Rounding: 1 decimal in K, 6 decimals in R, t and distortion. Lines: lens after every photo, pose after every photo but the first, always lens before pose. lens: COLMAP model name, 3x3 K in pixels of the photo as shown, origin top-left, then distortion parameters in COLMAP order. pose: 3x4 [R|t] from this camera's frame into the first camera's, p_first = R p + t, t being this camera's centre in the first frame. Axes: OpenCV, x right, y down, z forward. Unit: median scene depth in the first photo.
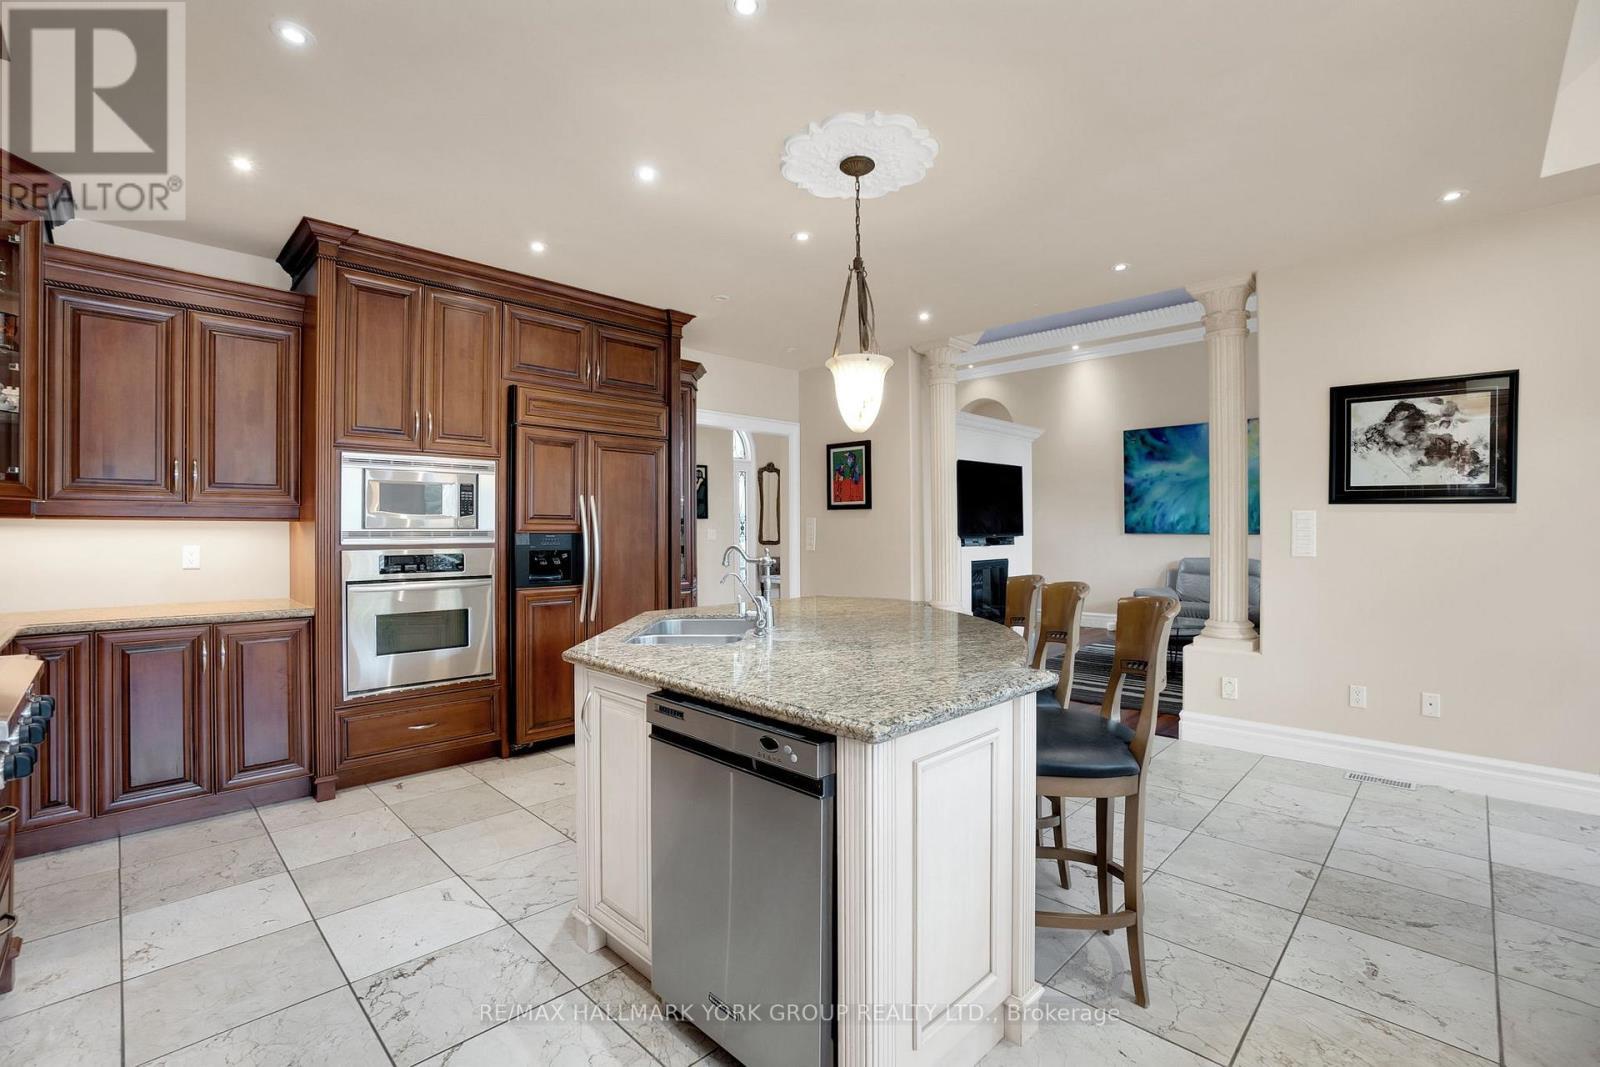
lens RADIAL K [[707.5, 0, 793.3], [0, 707.5, 535.9], [0, 0, 1]] dist [-0.062046, 0.022519]
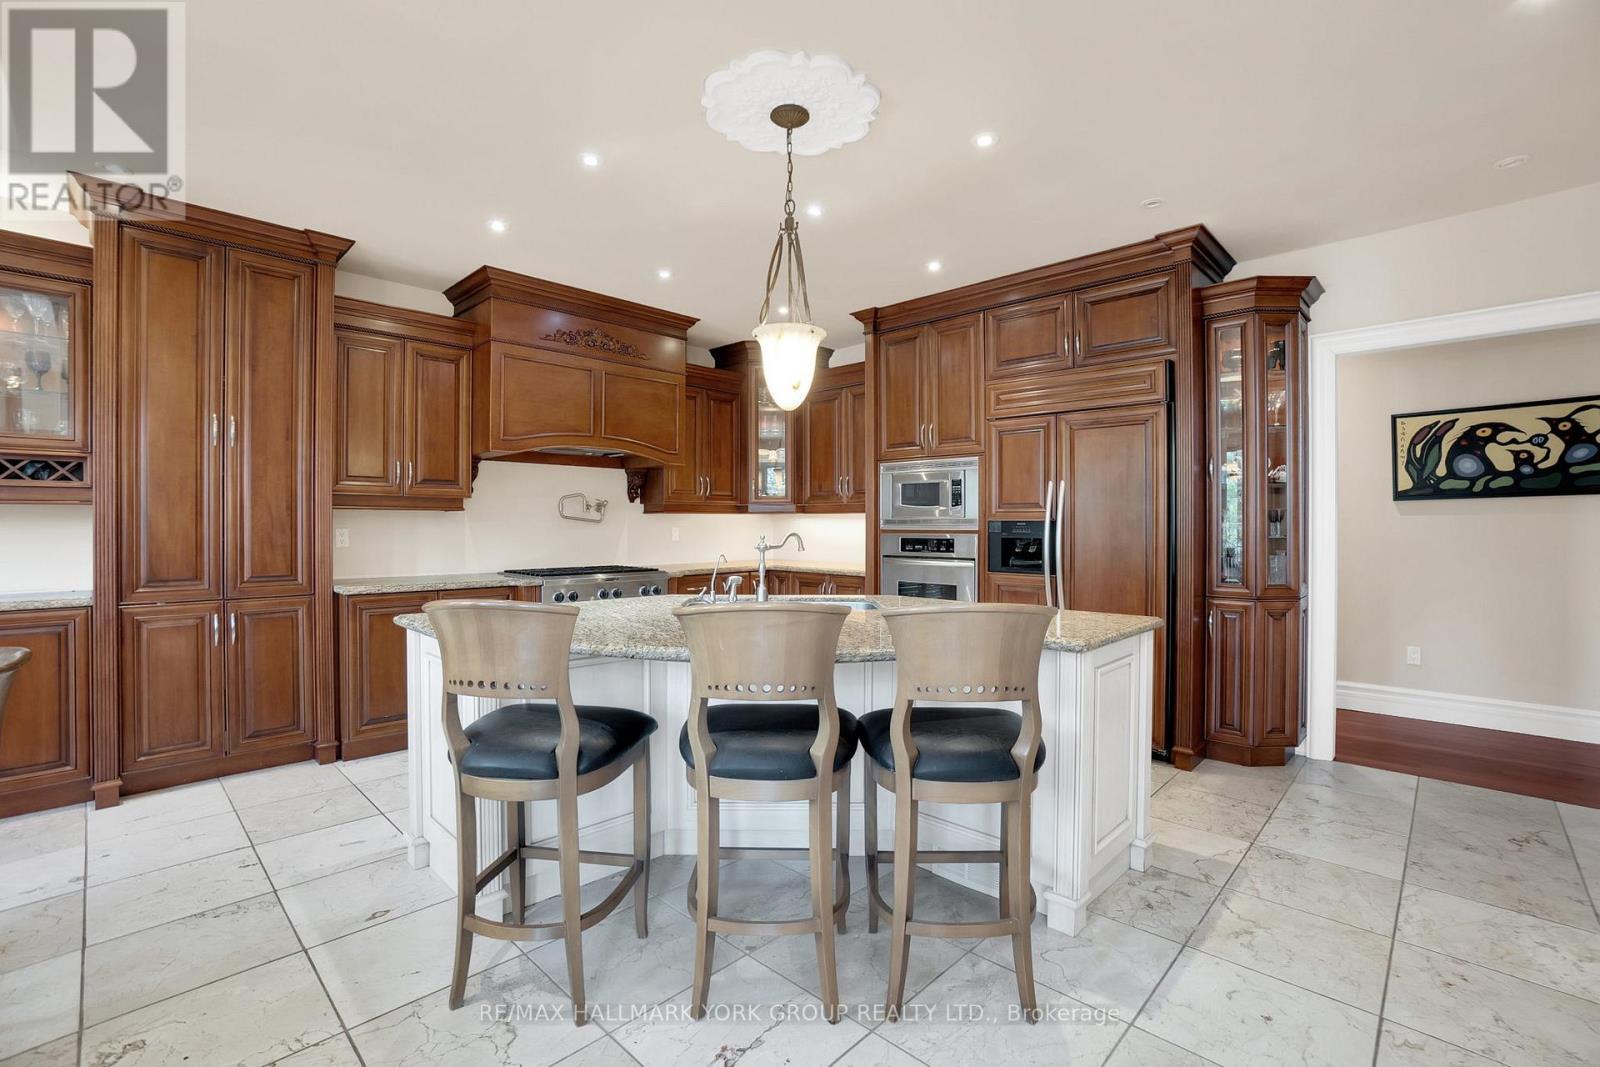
lens RADIAL K [[706.7, 0, 787.9], [0, 706.7, 524.3], [0, 0, 1]] dist [-0.059056, 0.020937]
pose [[0.013598, 0.004969, -0.999895, 0.790295], [-0.002554, 0.999985, 0.004935, -0.003748], [0.999904, 0.002487, 0.013611, 0.775567]]
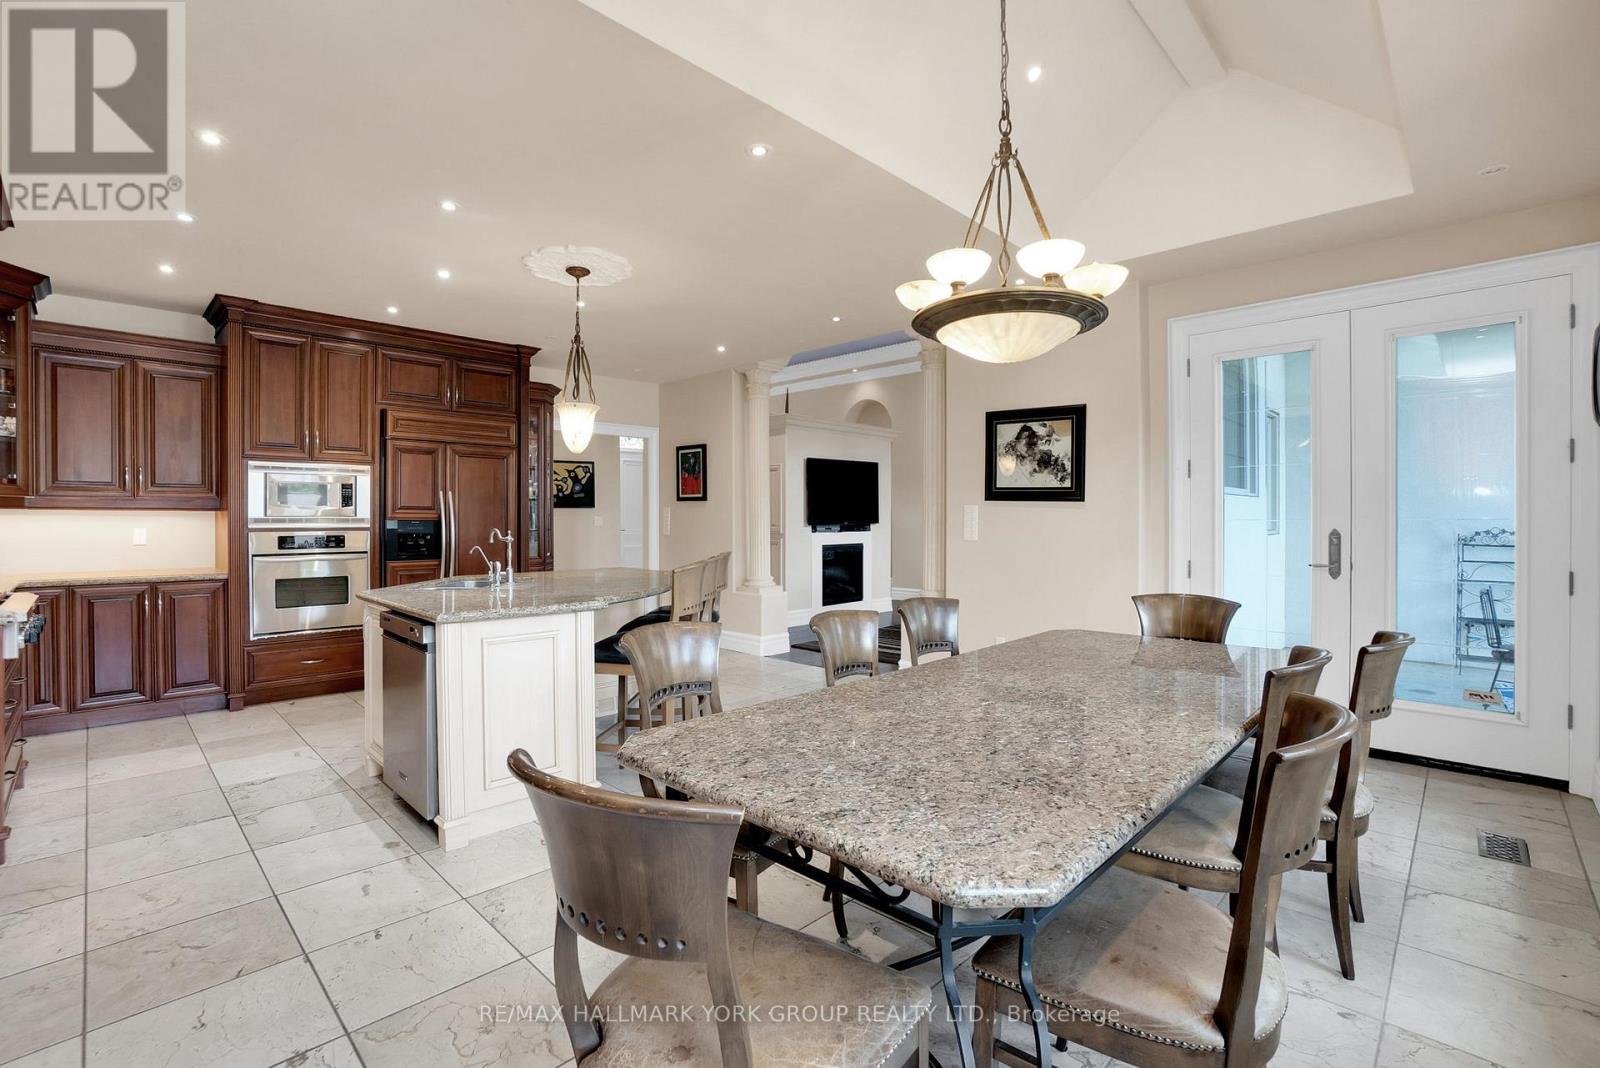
lens RADIAL K [[731.8, 0, 800.0], [0, 731.8, 534.0], [0, 0, 1]] dist [-0.066346, 0.024720]
pose [[0.999973, 0.004482, 0.005817, 0.441202], [-0.004569, 0.999877, 0.015007, -0.001471], [-0.005749, -0.015034, 0.999870, -0.425236]]
